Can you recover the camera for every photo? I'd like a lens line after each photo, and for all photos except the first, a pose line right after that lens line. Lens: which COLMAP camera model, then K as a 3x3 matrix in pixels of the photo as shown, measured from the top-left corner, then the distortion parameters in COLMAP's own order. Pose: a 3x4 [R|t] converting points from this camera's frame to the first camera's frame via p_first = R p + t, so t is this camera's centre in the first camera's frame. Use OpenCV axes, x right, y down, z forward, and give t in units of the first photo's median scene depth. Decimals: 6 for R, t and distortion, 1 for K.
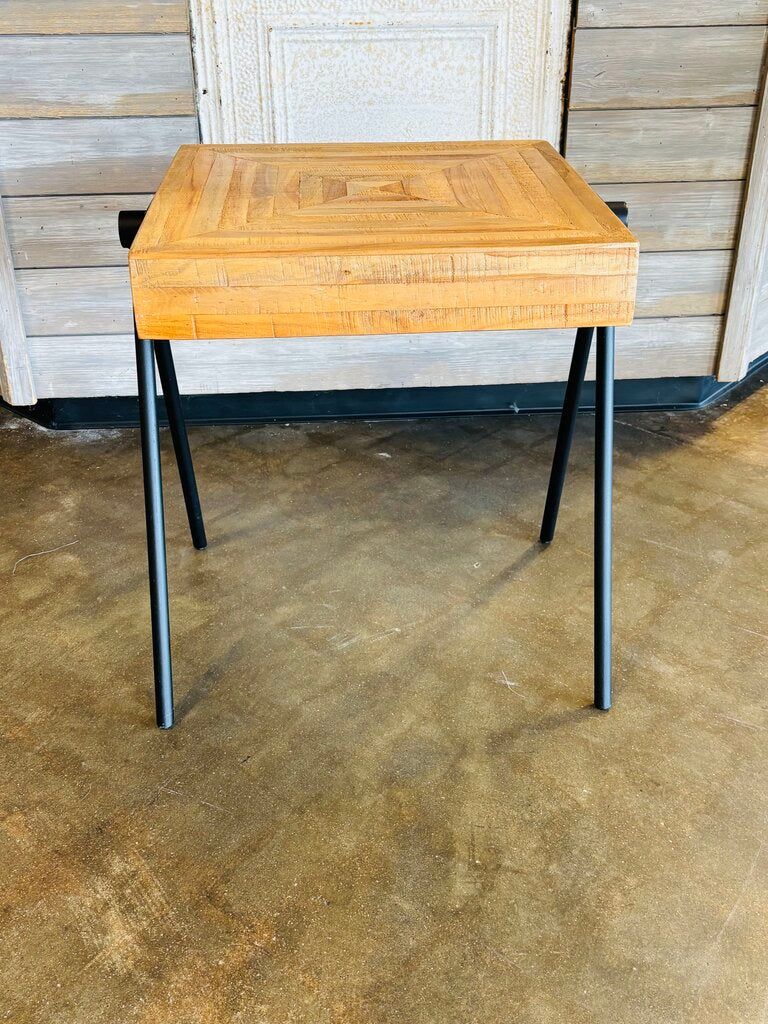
lens RADIAL K [[1056.0, 0, 384.8], [0, 1056.0, 506.5], [0, 0, 1]] dist [0.101589, -0.206067]
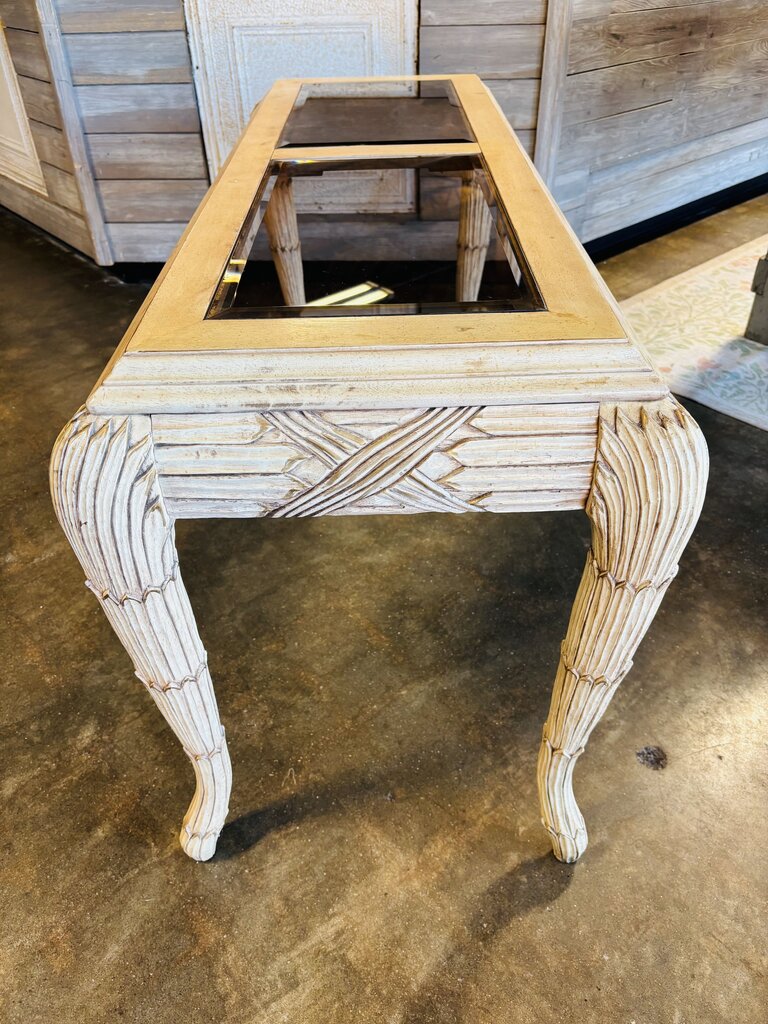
lens RADIAL K [[773.4, 0, 377.9], [0, 773.4, 515.0], [0, 0, 1]] dist [0.062561, -0.084550]
pose [[0.990011, 0.071968, -0.121235, 0.311728], [-0.052812, 0.986596, 0.154401, 0.095030], [0.130722, -0.146456, 0.980542, -0.258286]]
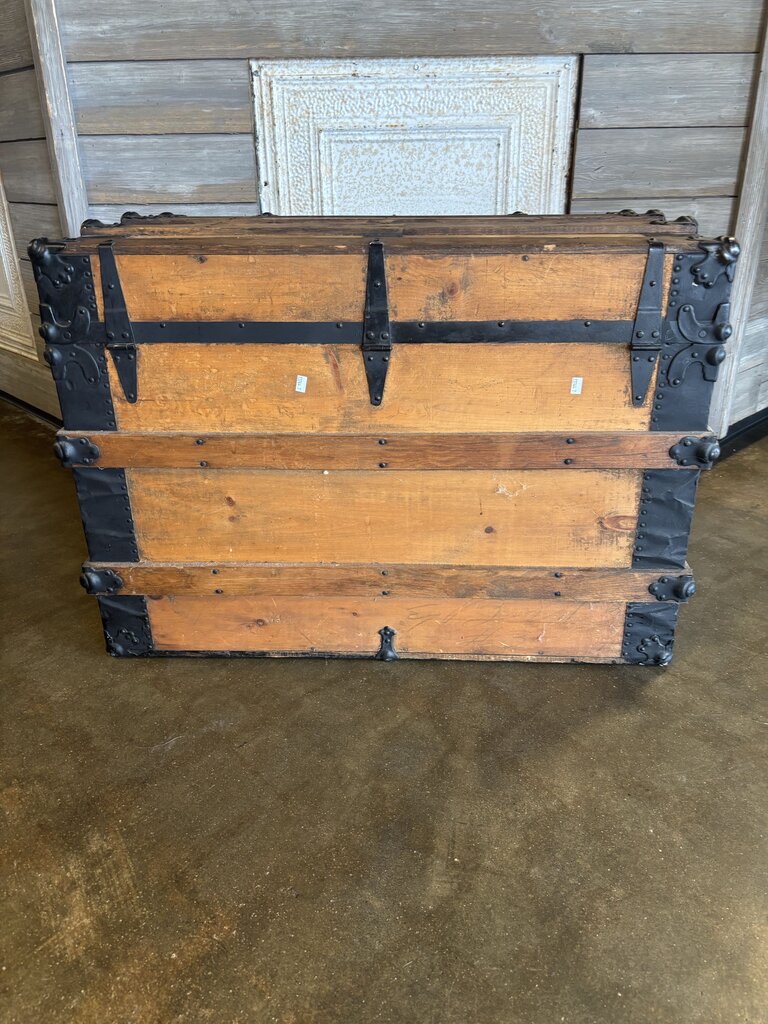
lens RADIAL K [[769.6, 0, 389.6], [0, 769.6, 509.9], [0, 0, 1]] dist [0.047677, -0.051696]
pose [[0.996989, 0.026842, -0.072743, 0.045659], [-0.033313, 0.995451, -0.089260, 0.053315], [0.070016, 0.091415, 0.993348, 0.175822]]
